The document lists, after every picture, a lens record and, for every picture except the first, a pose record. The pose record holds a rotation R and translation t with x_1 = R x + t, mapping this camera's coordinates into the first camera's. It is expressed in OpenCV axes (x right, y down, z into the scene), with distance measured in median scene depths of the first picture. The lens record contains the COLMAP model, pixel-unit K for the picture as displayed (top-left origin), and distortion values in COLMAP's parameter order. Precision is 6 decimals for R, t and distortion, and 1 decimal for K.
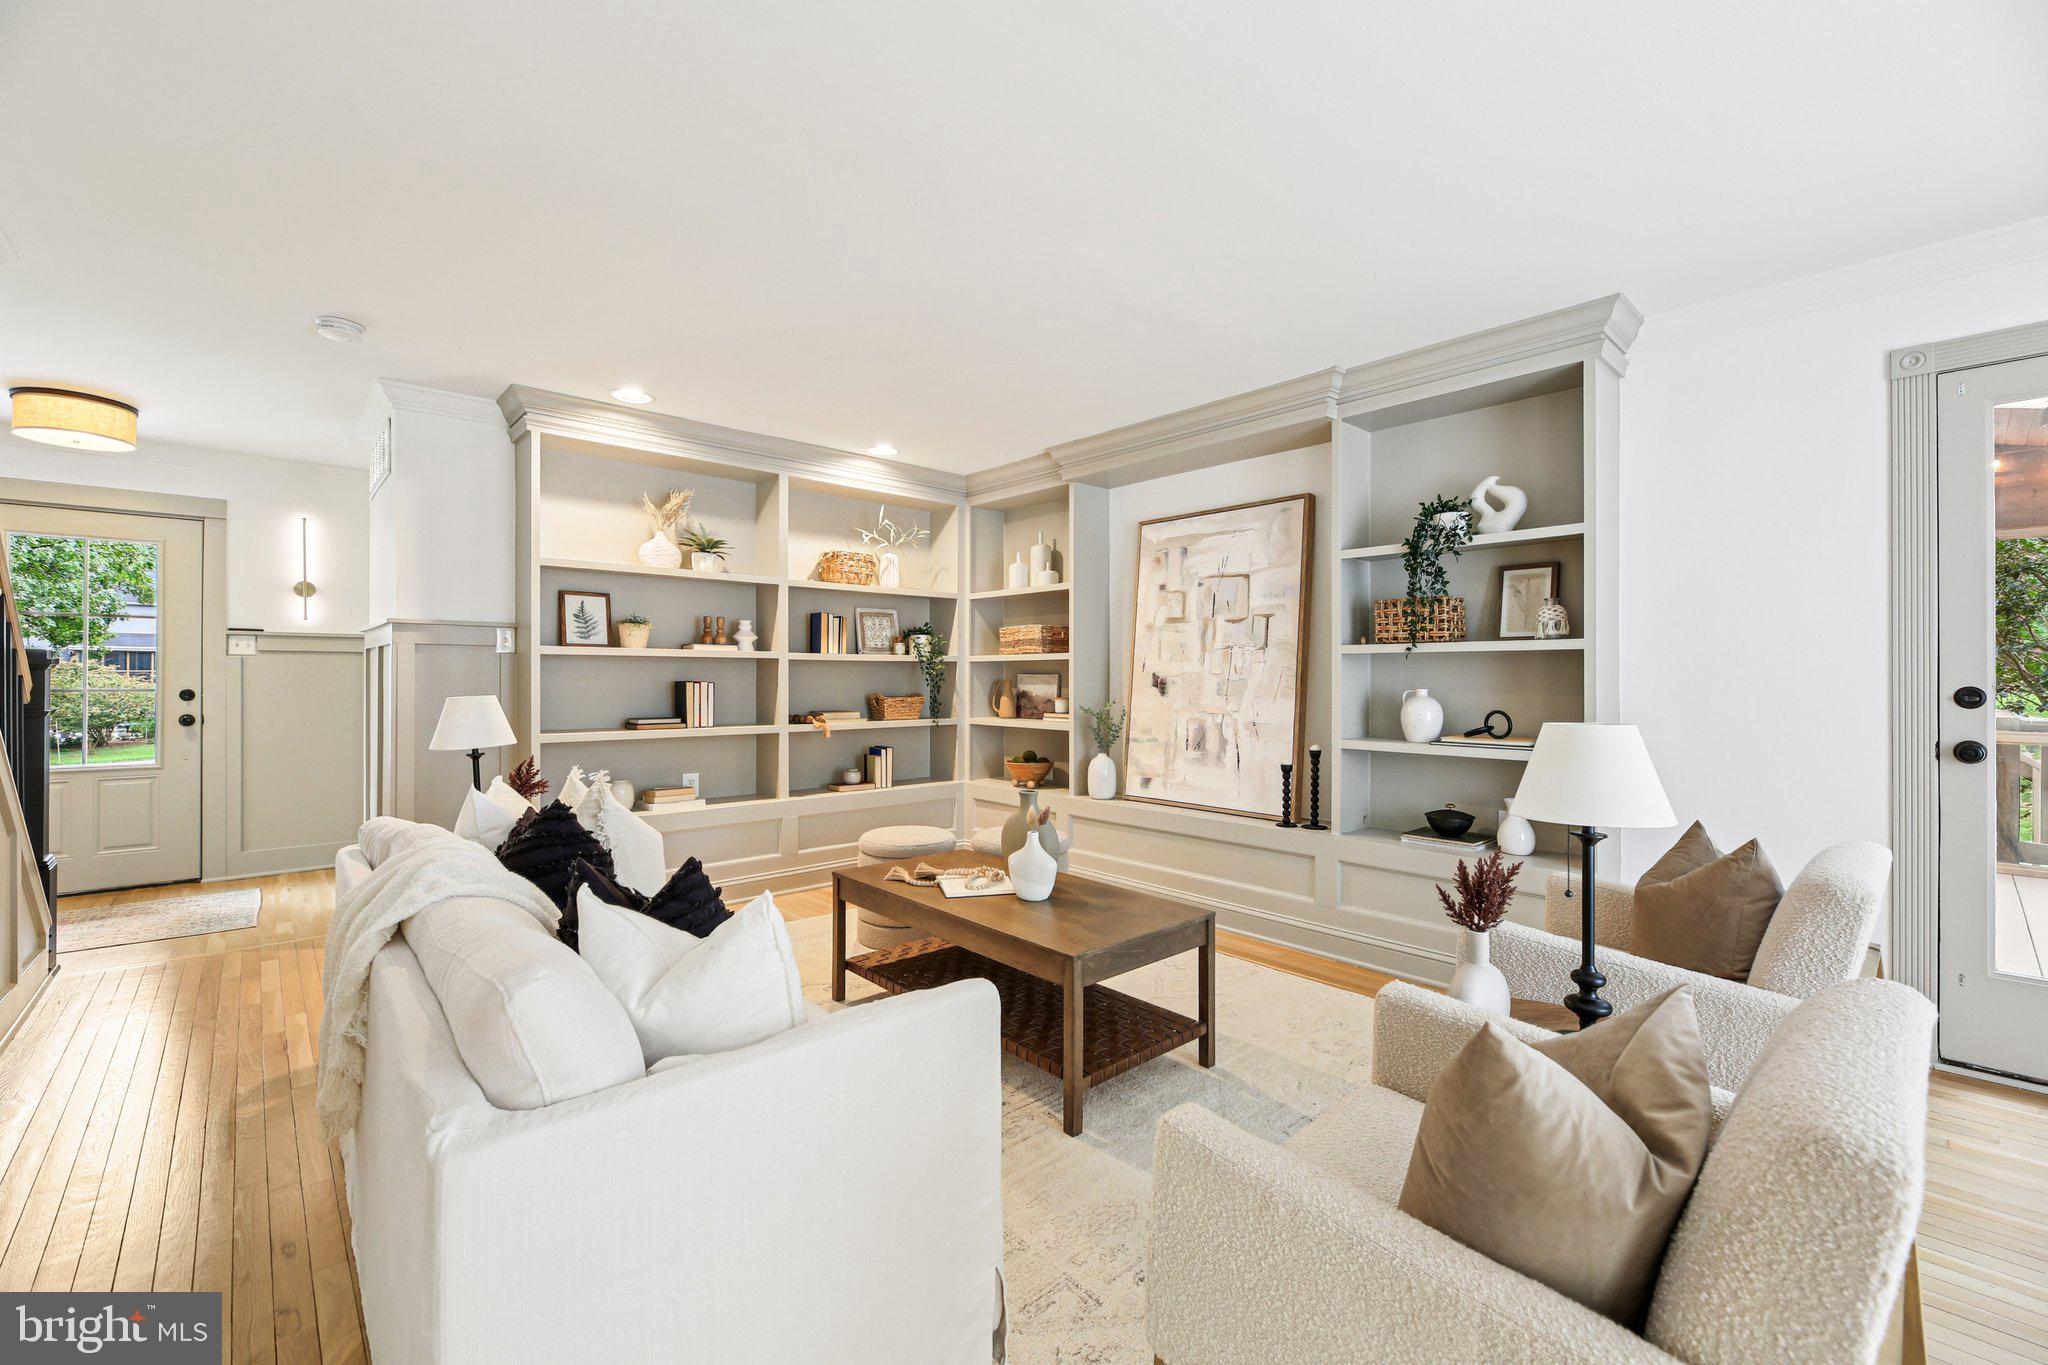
lens RADIAL K [[845.0, 0, 1013.9], [0, 845.0, 676.7], [0, 0, 1]] dist [-0.003909, -0.000703]
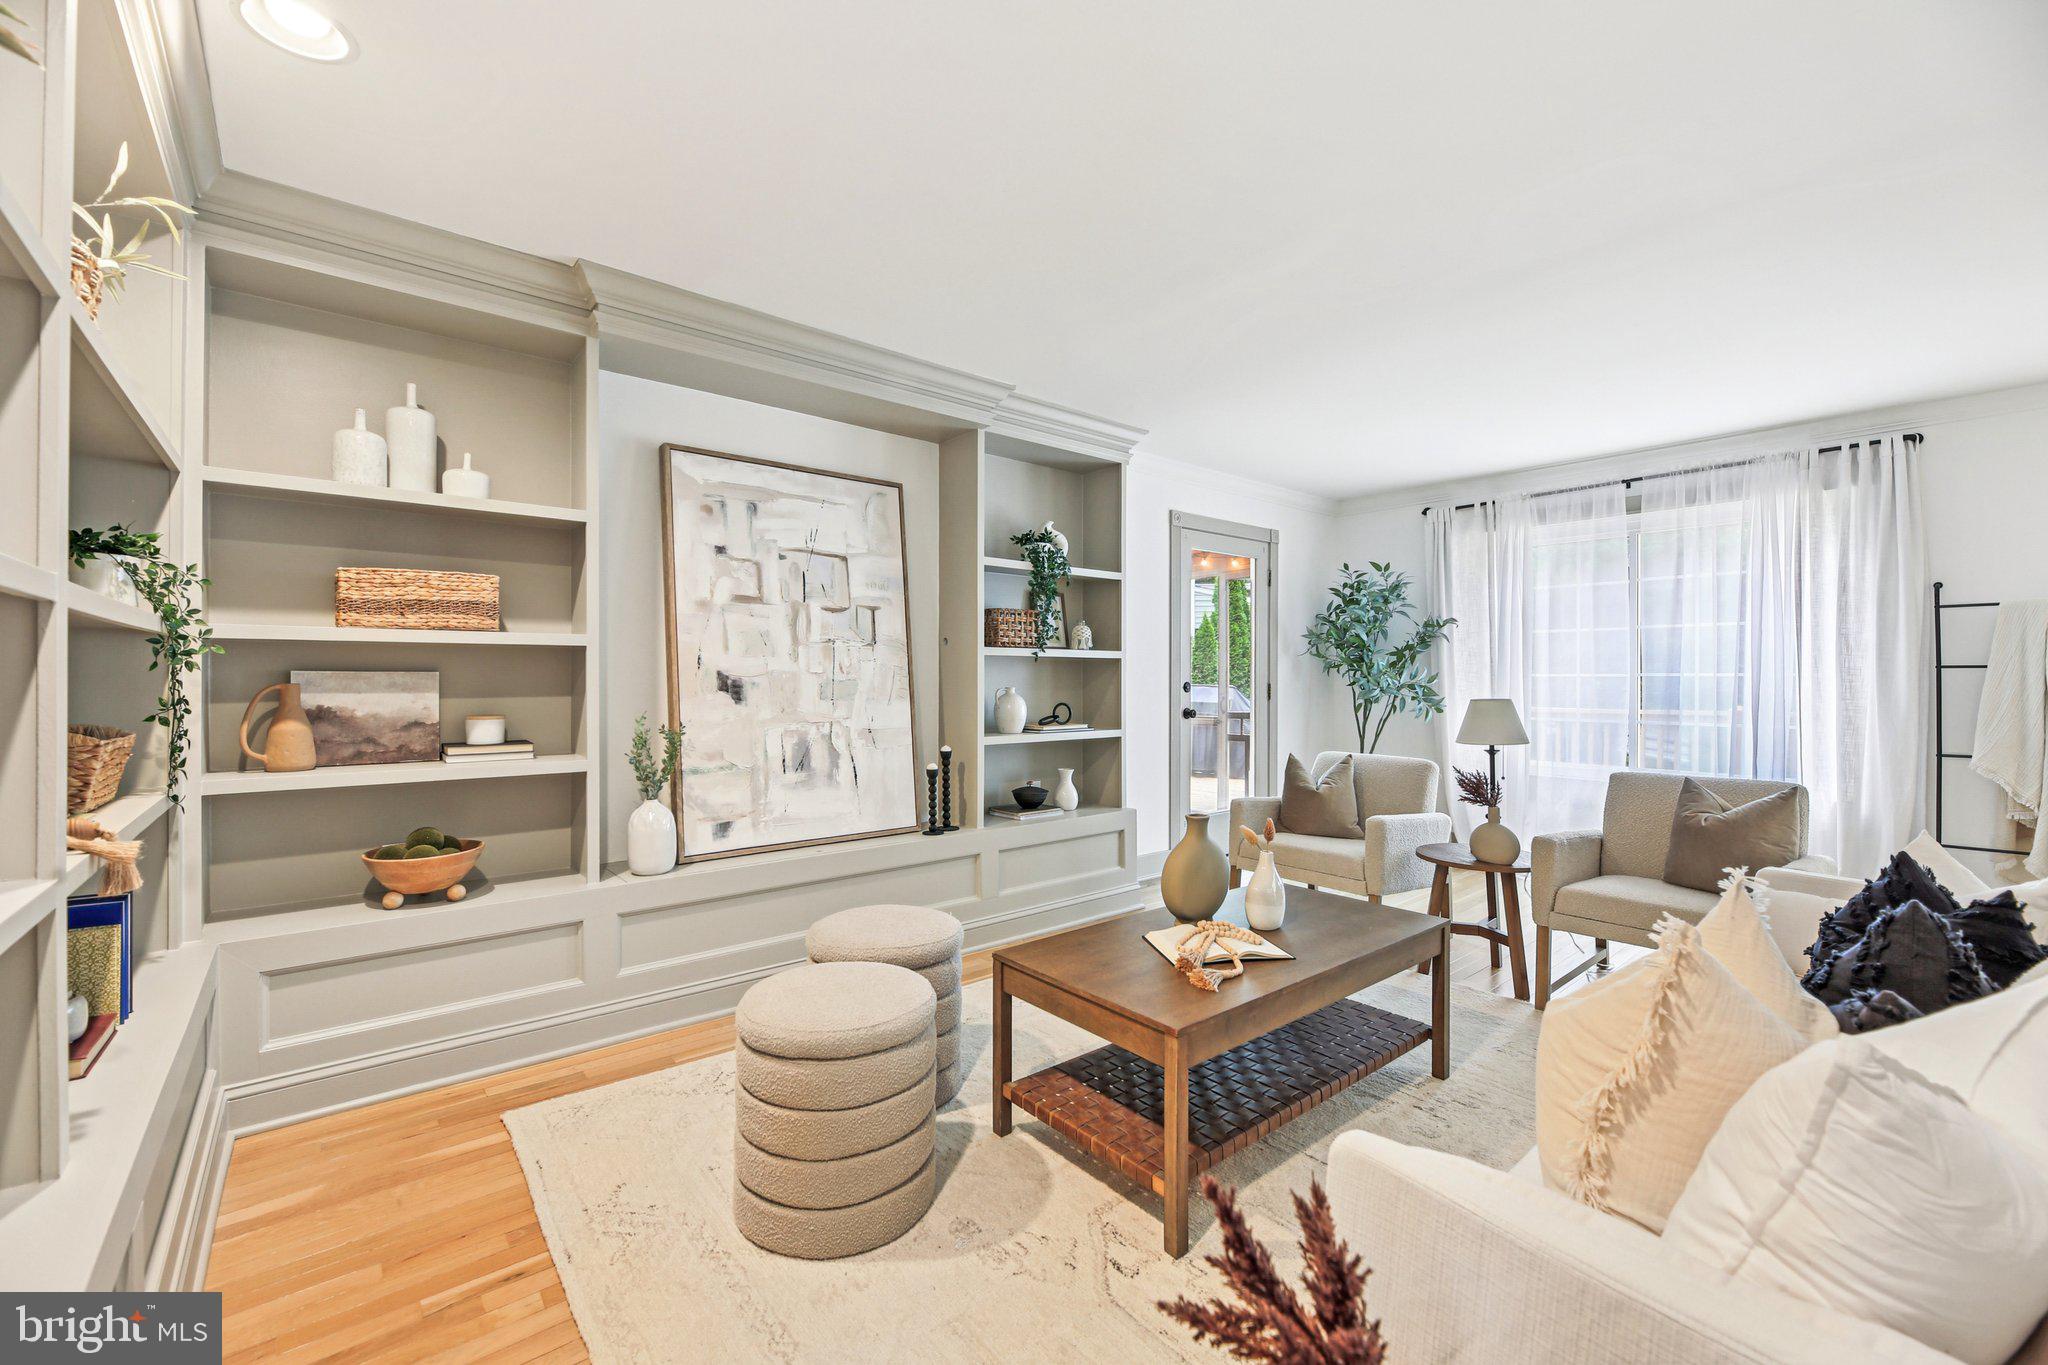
lens RADIAL K [[845.0, 0, 1016.3], [0, 845.0, 675.5], [0, 0, 1]] dist [-0.003909, -0.000703]
pose [[0.033345, -0.002122, 0.999442, -0.559419], [-0.004159, 0.999989, 0.002262, -0.003747], [-0.999435, -0.004232, 0.033336, 0.781209]]
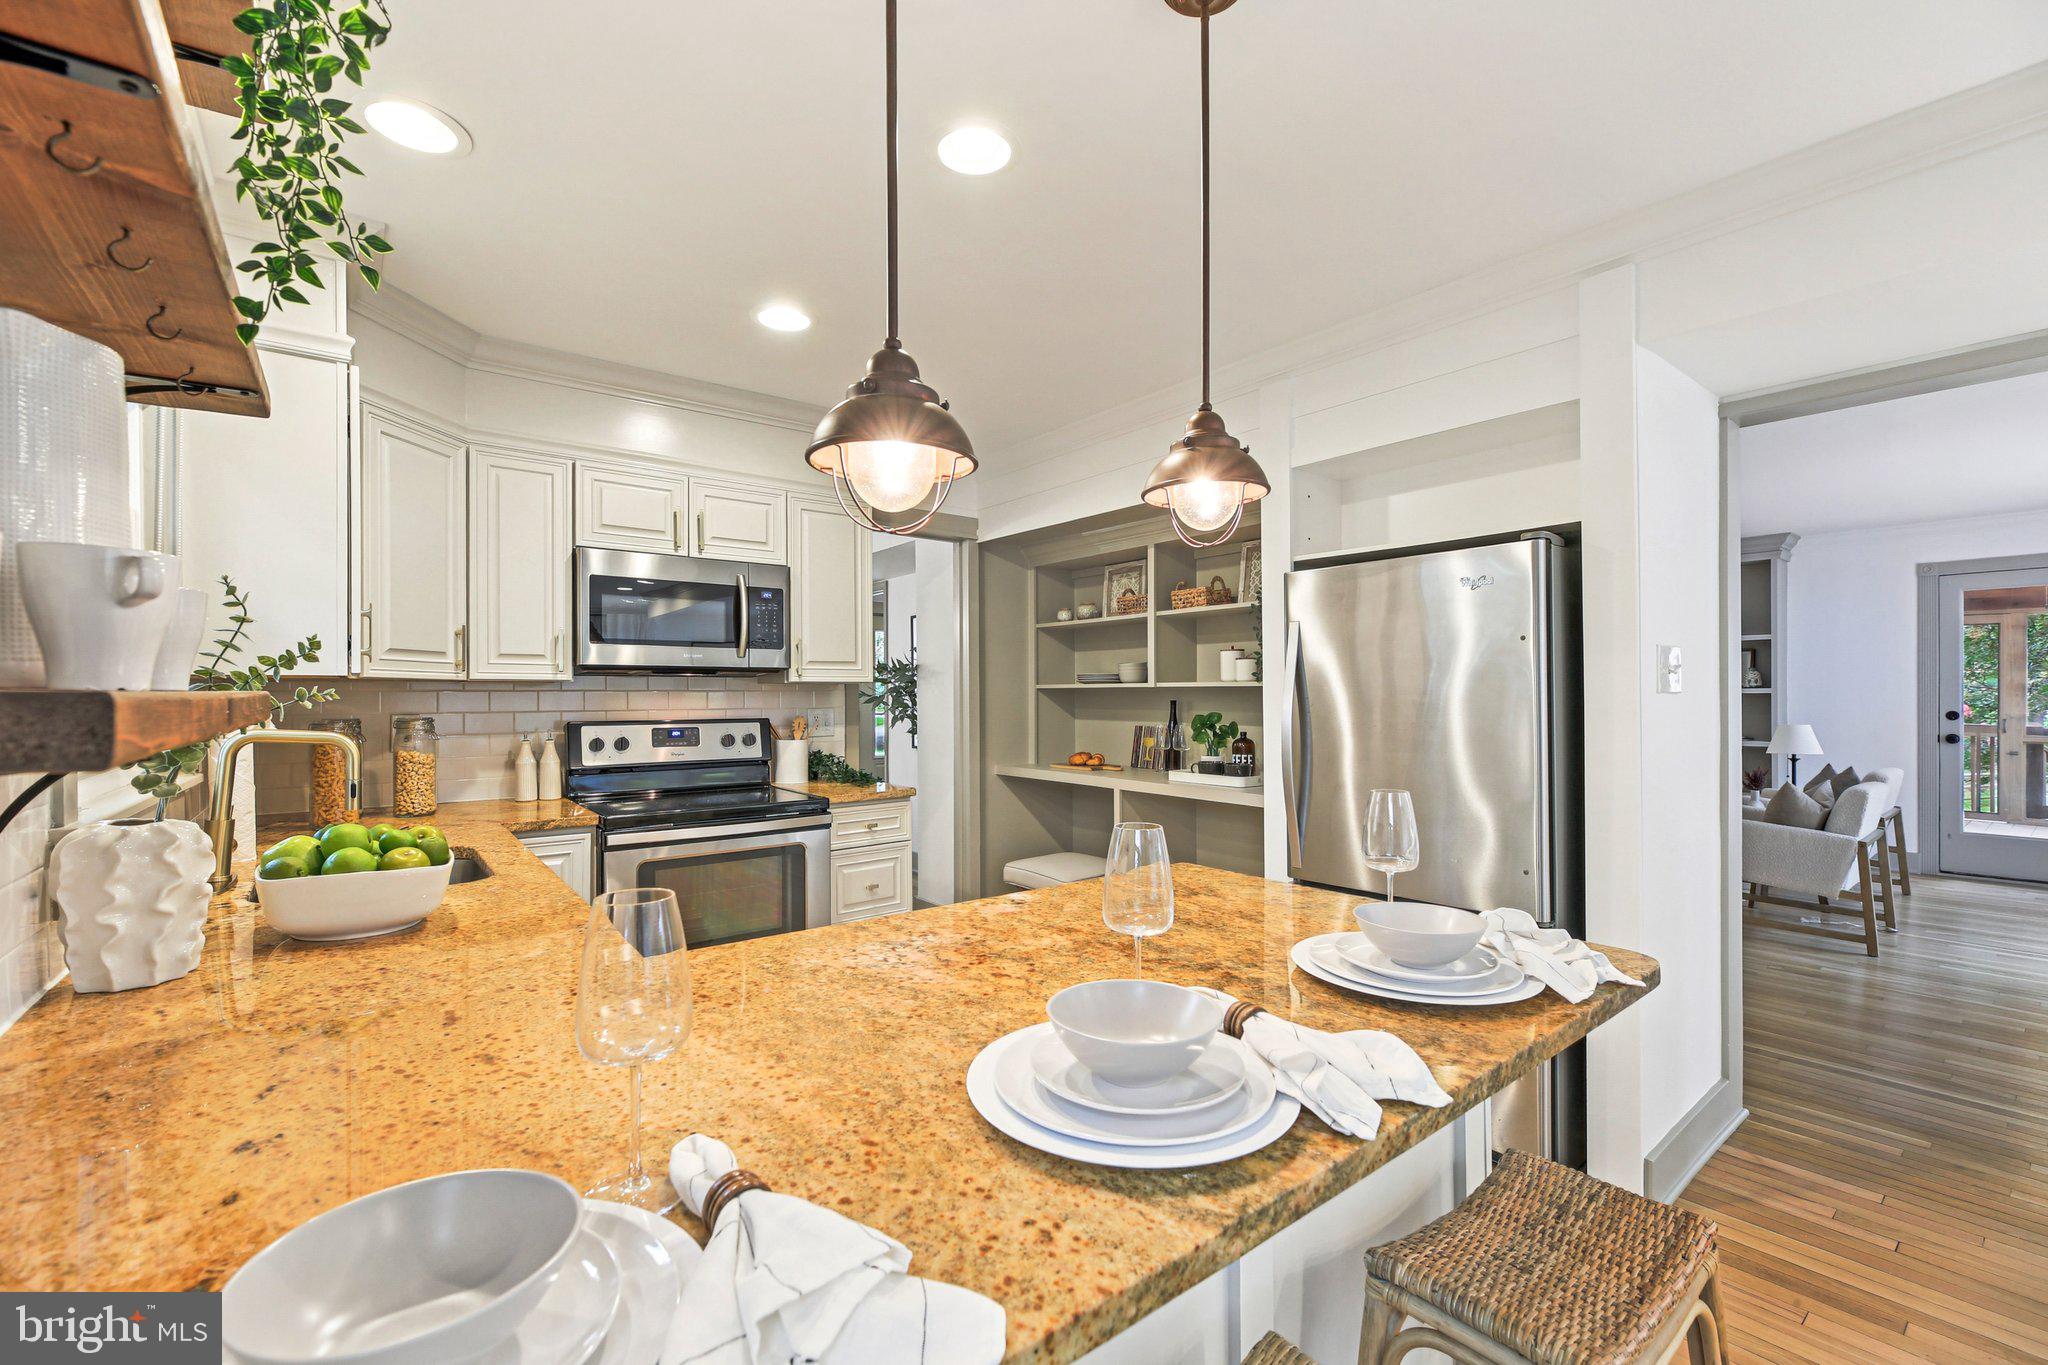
lens RADIAL K [[845.0, 0, 1023.8], [0, 845.0, 693.8], [0, 0, 1]] dist [-0.003909, -0.000703]
pose [[0.996913, -0.000235, -0.078514, -0.723965], [0.000242, 1.000000, 0.000078, -0.021216], [0.078514, -0.000097, 0.996913, -0.884997]]
